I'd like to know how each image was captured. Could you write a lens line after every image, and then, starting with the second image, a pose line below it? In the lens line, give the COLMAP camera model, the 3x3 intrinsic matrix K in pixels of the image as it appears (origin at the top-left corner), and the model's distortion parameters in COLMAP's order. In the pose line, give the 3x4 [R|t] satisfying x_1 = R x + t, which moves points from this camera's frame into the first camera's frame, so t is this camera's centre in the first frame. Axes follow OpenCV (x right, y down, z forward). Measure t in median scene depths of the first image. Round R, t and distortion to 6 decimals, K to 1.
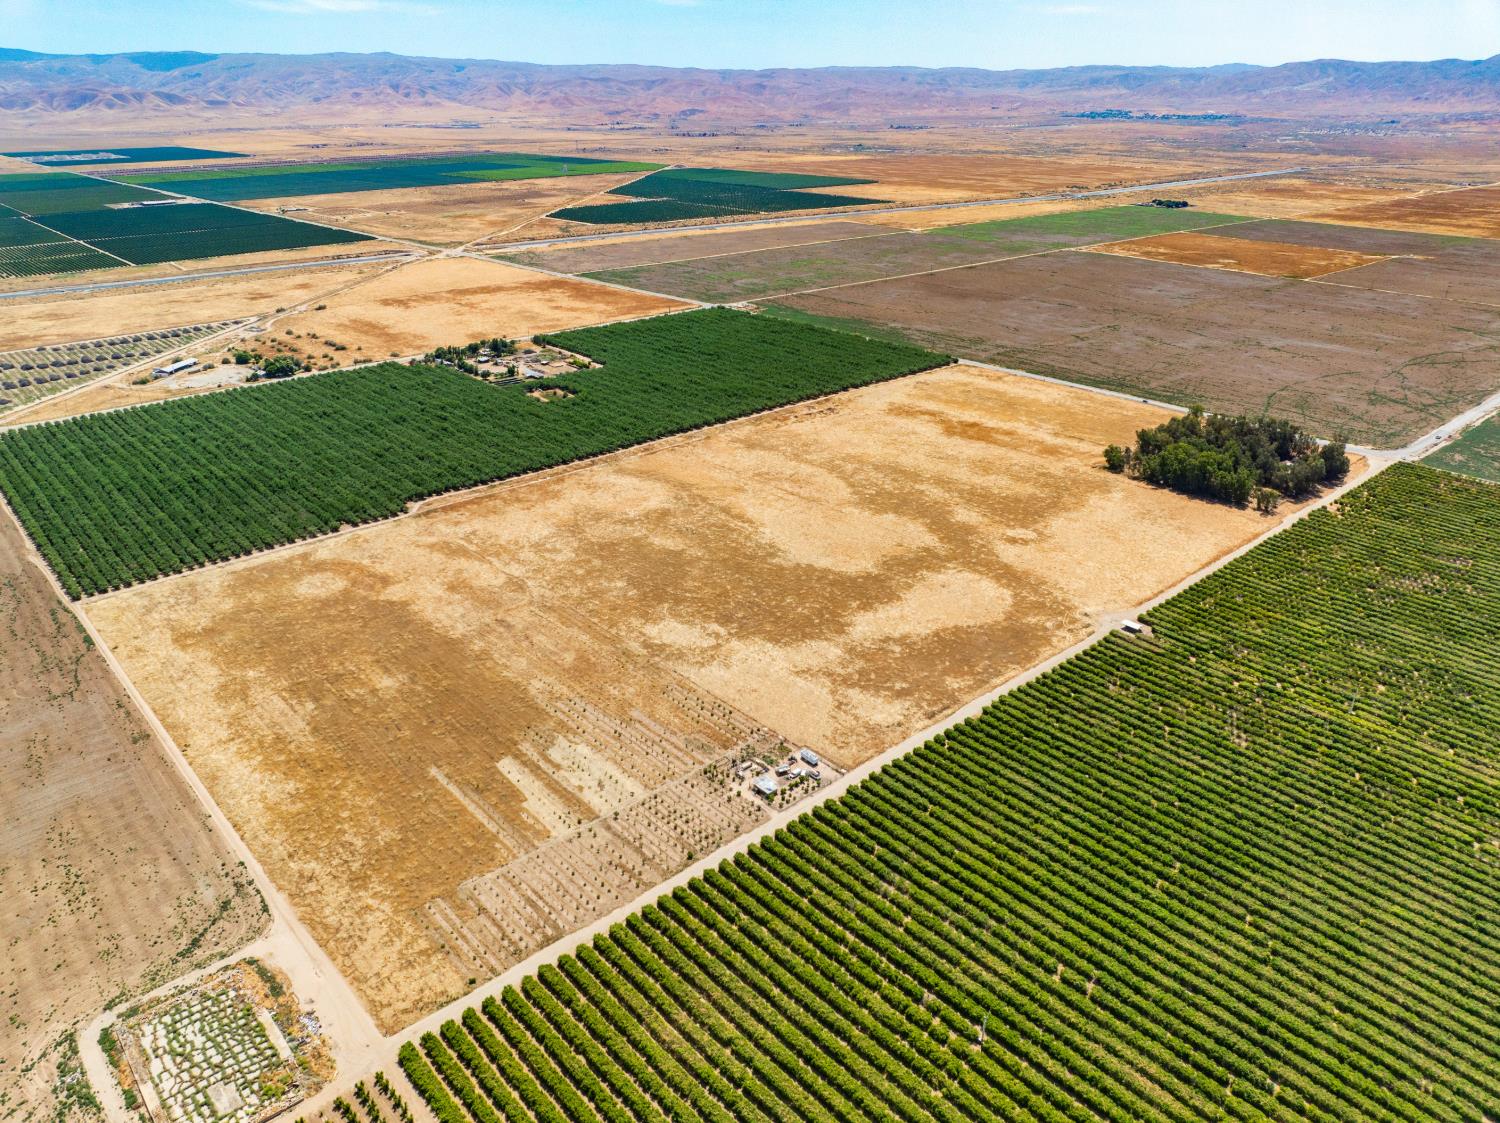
lens RADIAL K [[1051.9, 0, 751.8], [0, 1051.9, 568.2], [0, 0, 1]] dist [-0.047189, 0.016112]
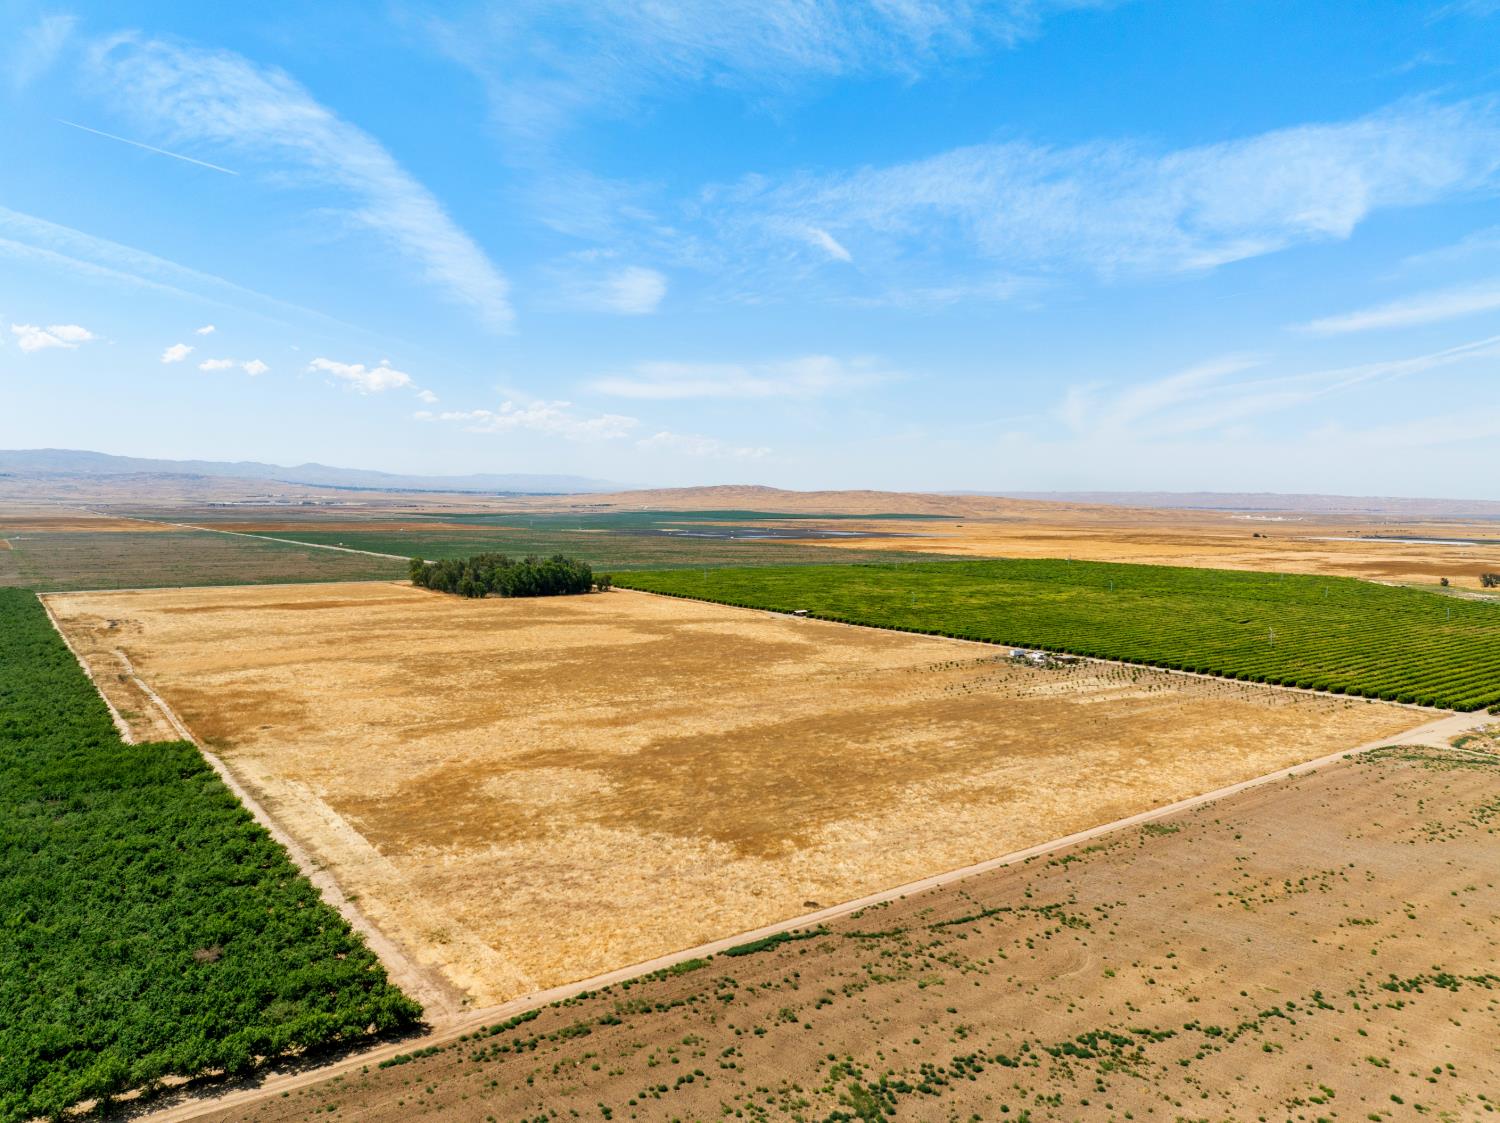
lens RADIAL K [[1051.9, 0, 749.3], [0, 1051.9, 574.2], [0, 0, 1]] dist [-0.047189, 0.016112]
pose [[0.082940, -0.062000, 0.994624, -0.745777], [0.402423, 0.915152, 0.023489, -0.037543], [-0.911689, 0.398312, 0.100853, 0.709499]]
